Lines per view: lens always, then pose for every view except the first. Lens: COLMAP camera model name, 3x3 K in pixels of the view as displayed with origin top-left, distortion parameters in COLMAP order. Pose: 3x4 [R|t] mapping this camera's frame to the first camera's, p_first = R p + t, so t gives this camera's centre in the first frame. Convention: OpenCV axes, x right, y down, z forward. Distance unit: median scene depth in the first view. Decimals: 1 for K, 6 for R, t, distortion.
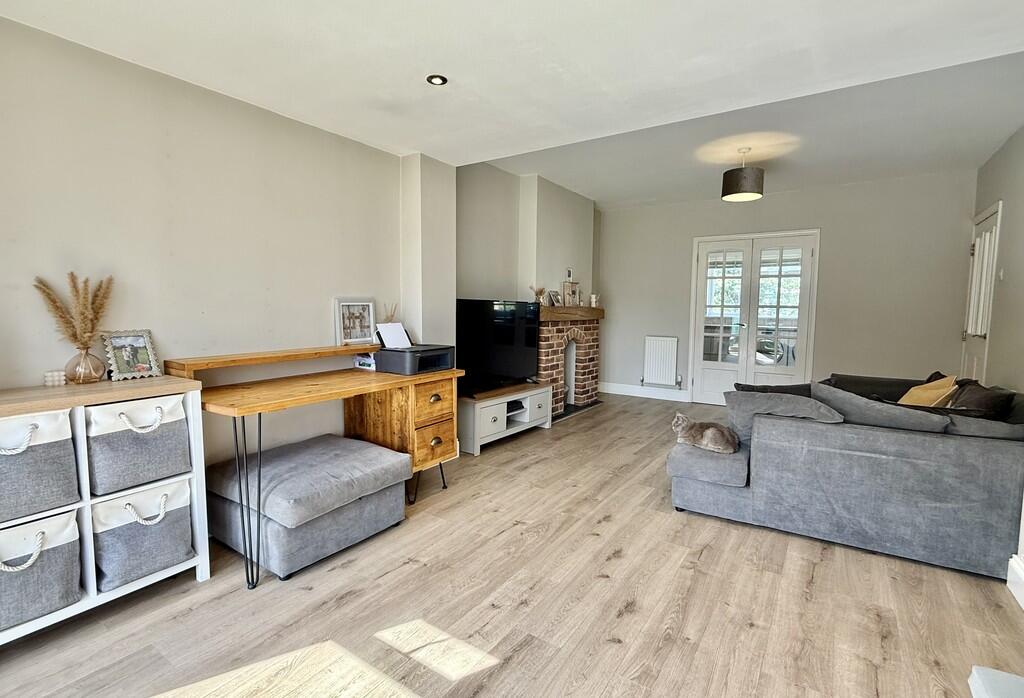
lens RADIAL K [[476.3, 0, 512.0], [0, 476.3, 349.0], [0, 0, 1]] dist [0.009890, 0.000291]
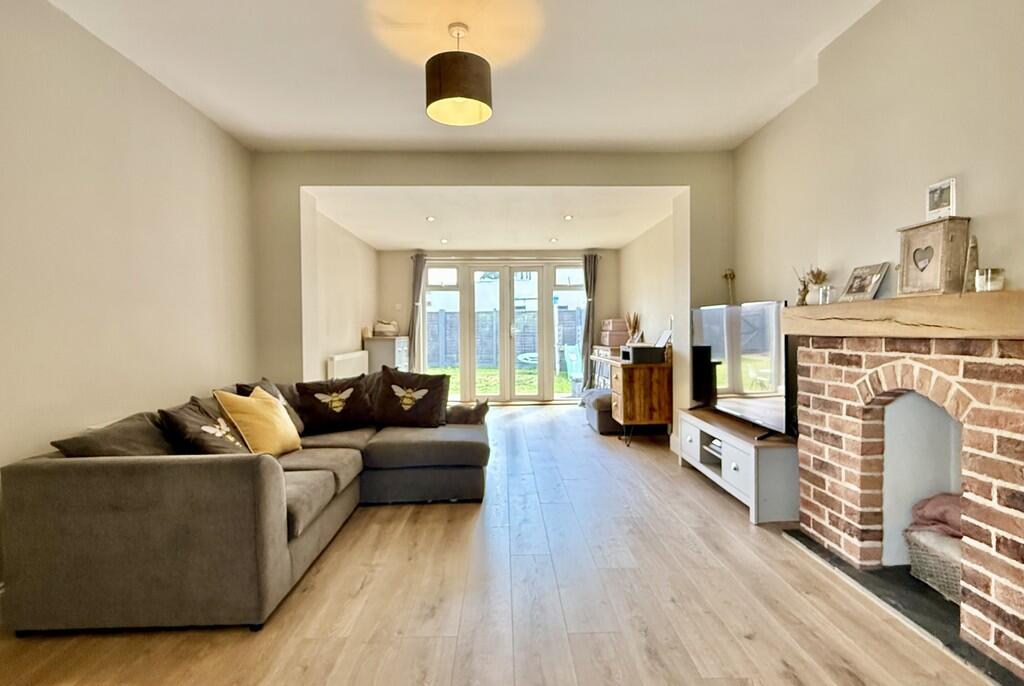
lens RADIAL K [[490.8, 0, 512.0], [0, 490.8, 343.0], [0, 0, 1]] dist [-0.000494, 0.000008]
pose [[-0.815643, 0.014228, -0.578380, 0.601323], [-0.046677, 0.994821, 0.090296, -0.079844], [0.576669, 0.100647, -0.810755, 1.194933]]
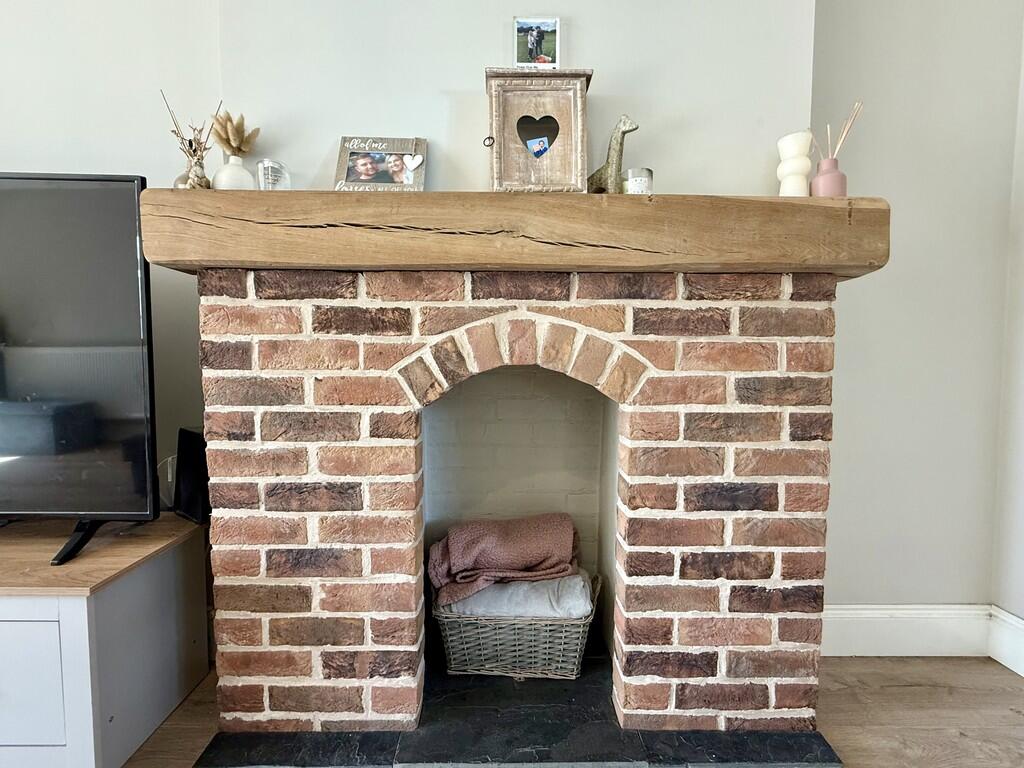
lens RADIAL K [[476.0, 0, 512.0], [0, 476.0, 384.0], [0, 0, 1]] dist [-0.000920, -0.000125]
pose [[0.569470, 0.040144, -0.821031, 0.304325], [-0.069381, 0.997590, 0.000654, -0.016617], [0.819079, 0.056591, 0.570883, 0.949241]]
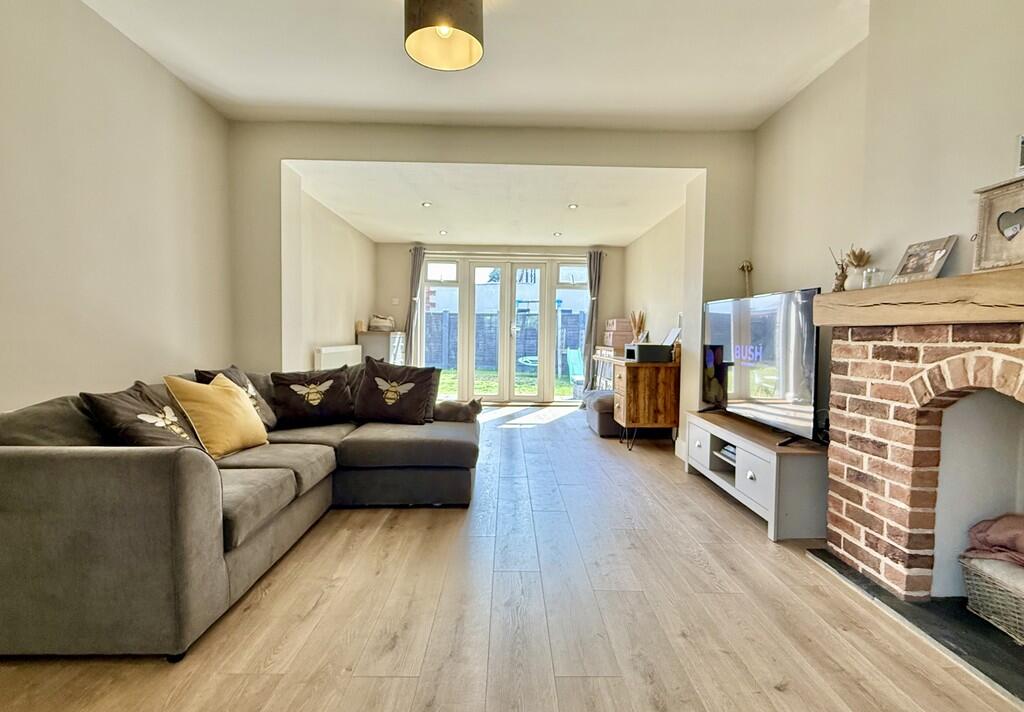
lens RADIAL K [[478.3, 0, 512.5], [0, 478.3, 359.1], [0, 0, 1]] dist [-0.000141, -0.000823]
pose [[-0.820846, 0.008616, -0.571085, 0.546303], [-0.068474, 0.991190, 0.113376, -0.055882], [0.567030, 0.132169, -0.813024, 1.141922]]
